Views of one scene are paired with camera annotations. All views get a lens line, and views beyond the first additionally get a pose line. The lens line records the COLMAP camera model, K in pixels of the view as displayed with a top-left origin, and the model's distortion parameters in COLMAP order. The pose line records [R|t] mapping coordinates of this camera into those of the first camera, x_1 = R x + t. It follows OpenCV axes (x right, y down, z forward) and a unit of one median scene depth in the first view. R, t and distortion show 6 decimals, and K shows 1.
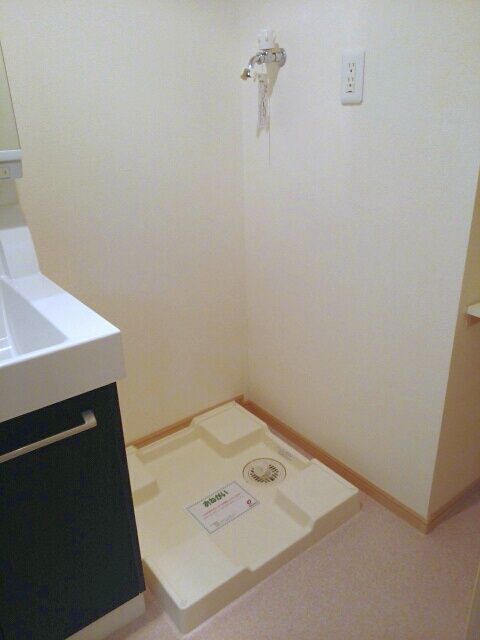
lens RADIAL K [[505.2, 0, 240.0], [0, 505.2, 320.0], [0, 0, 1]] dist [0.040936, -0.091640]
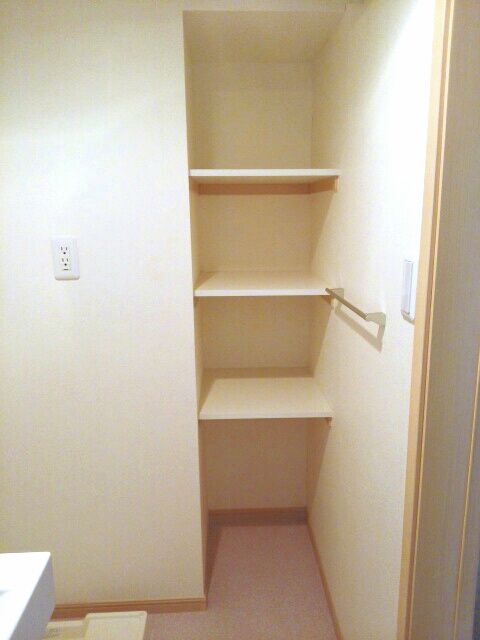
lens RADIAL K [[505.2, 0, 240.0], [0, 505.2, 320.0], [0, 0, 1]] dist [0.040936, -0.091640]
pose [[0.567836, -0.164129, 0.806613, -0.495093], [0.329819, 0.943185, -0.040266, -0.162717], [-0.754176, 0.288900, 0.589707, 0.056095]]
